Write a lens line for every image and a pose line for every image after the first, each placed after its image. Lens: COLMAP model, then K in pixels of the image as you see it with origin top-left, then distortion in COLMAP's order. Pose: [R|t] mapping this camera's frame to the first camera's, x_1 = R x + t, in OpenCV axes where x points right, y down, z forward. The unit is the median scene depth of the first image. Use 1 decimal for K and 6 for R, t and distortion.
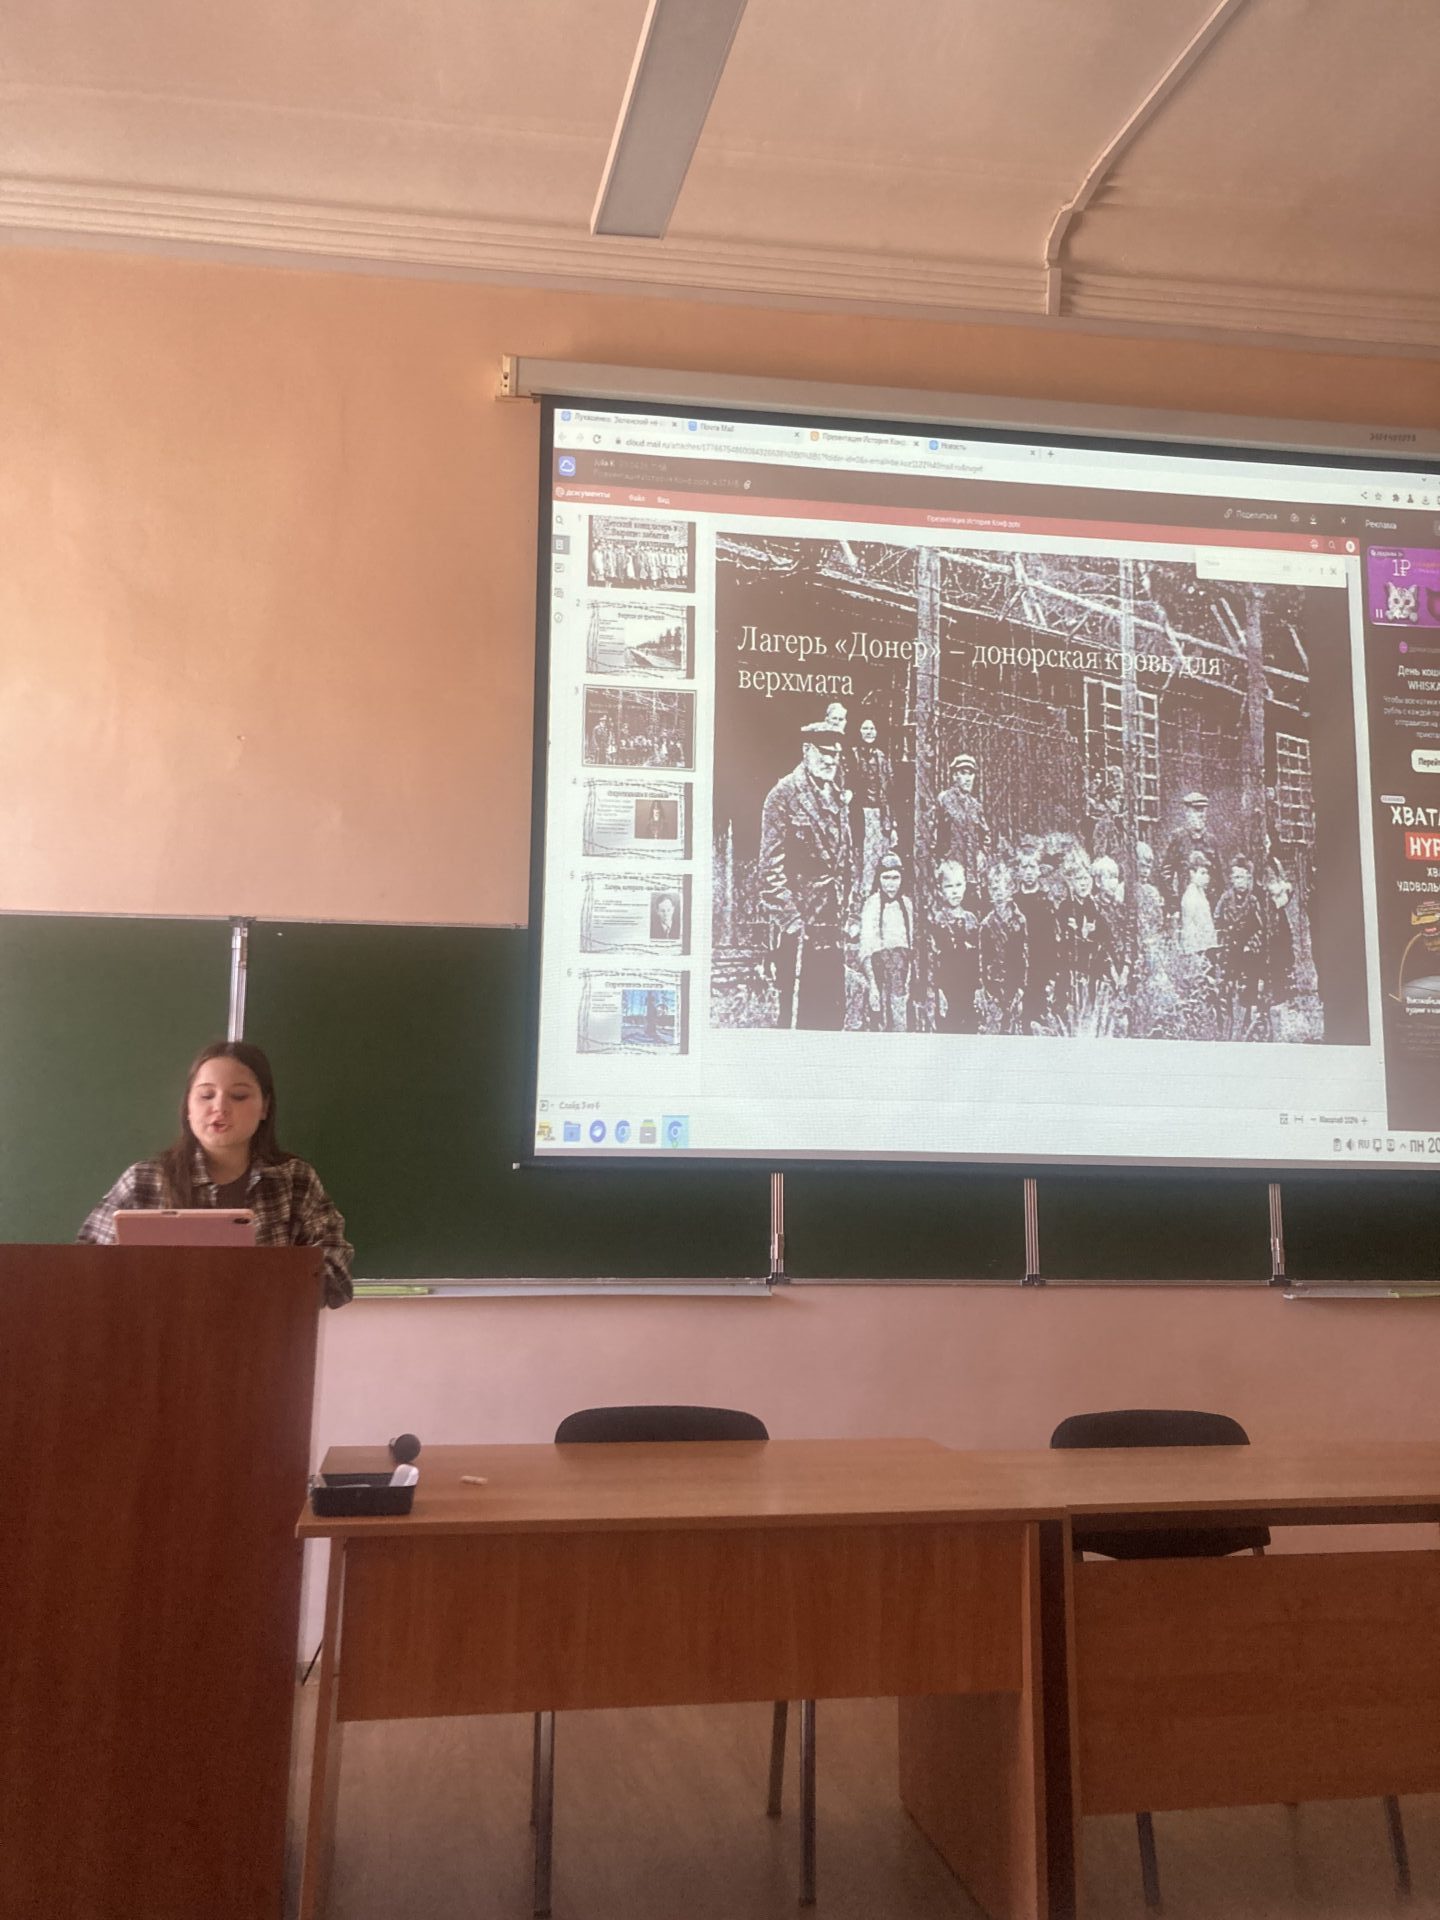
lens RADIAL K [[1567.5, 0, 713.2], [0, 1567.5, 968.7], [0, 0, 1]] dist [0.024630, -0.015118]
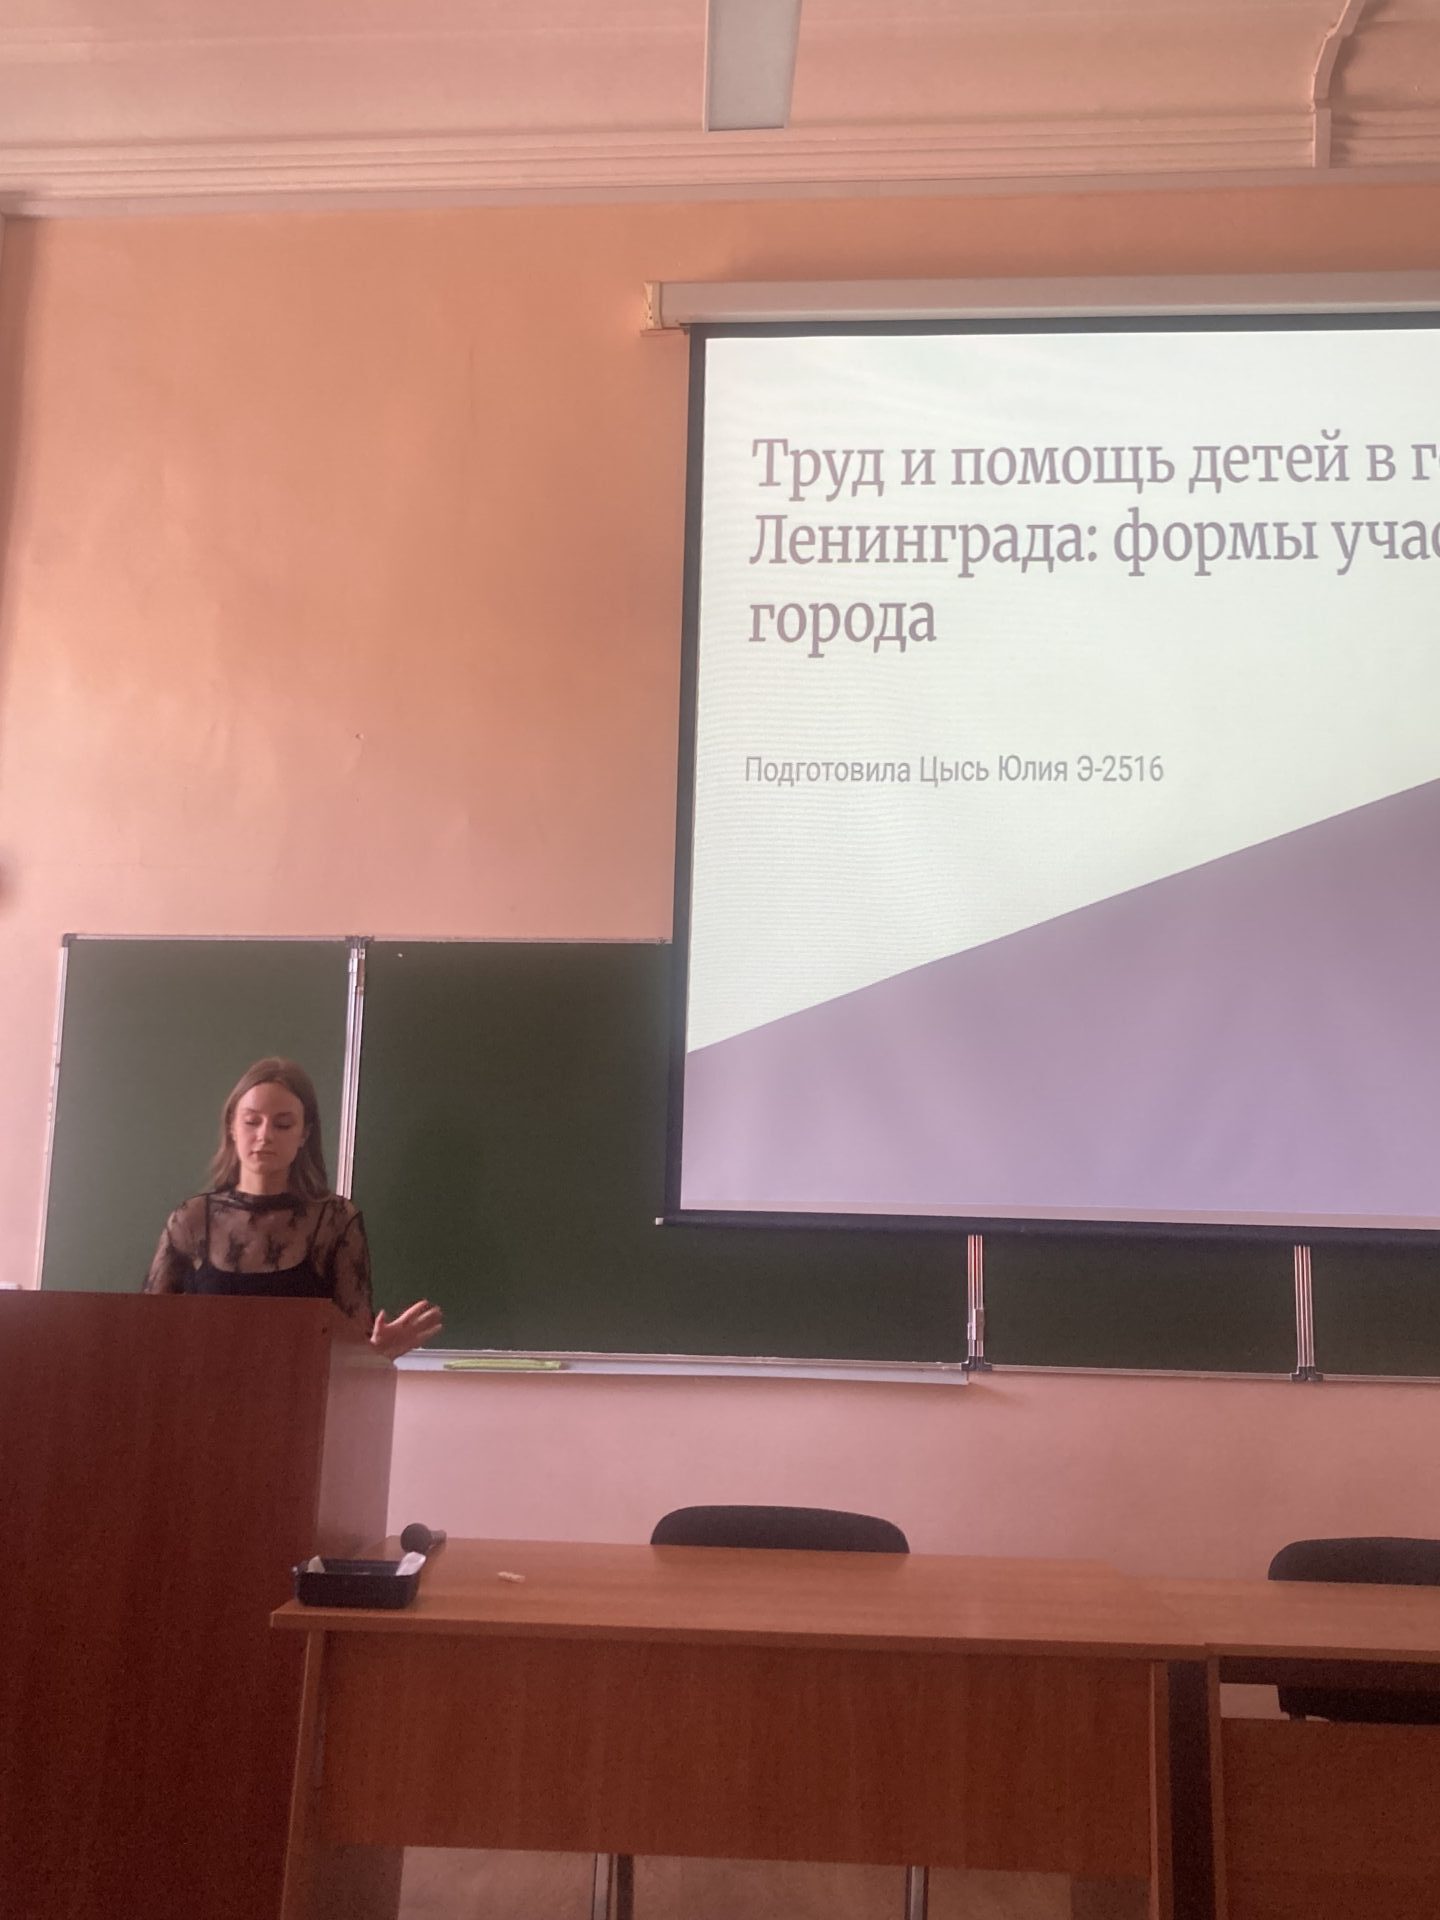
lens RADIAL K [[1887.1, 0, 720.1], [0, 1887.1, 953.8], [0, 0, 1]] dist [0.015561, 0.000000]
pose [[0.977231, -0.019601, -0.211270, 0.122986], [0.013920, 0.999501, -0.028344, 0.009564], [0.211720, 0.024758, 0.977017, 0.001286]]
